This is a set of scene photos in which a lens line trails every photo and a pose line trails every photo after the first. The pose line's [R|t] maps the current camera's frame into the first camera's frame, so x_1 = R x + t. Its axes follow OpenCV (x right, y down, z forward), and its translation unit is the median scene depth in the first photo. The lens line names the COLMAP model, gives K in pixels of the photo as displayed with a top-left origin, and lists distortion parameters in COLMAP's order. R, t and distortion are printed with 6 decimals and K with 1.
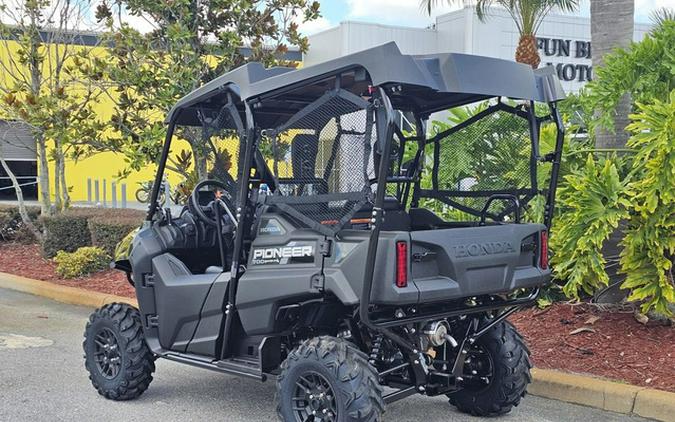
lens RADIAL K [[1114.9, 0, 387.4], [0, 1114.9, 213.6], [0, 0, 1]] dist [0.118784, -0.092577]
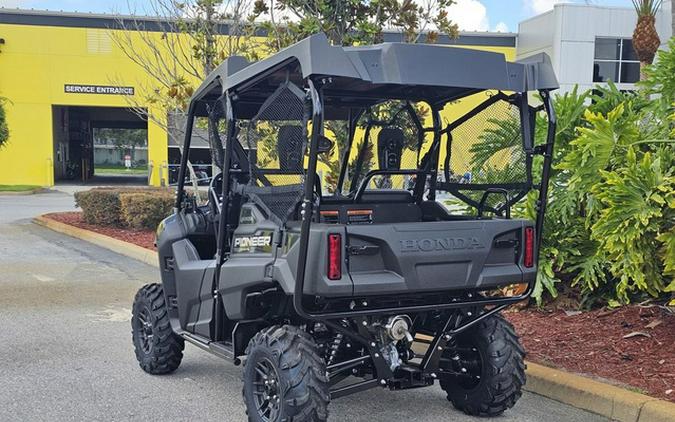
lens RADIAL K [[1115.2, 0, 338.1], [0, 1115.2, 249.4], [0, 0, 1]] dist [0.153224, -0.220785]
pose [[0.954616, 0.032714, -0.296037, 0.258409], [-0.020095, 0.998759, 0.045573, -0.005812], [0.297160, -0.037556, 0.954089, 0.037276]]
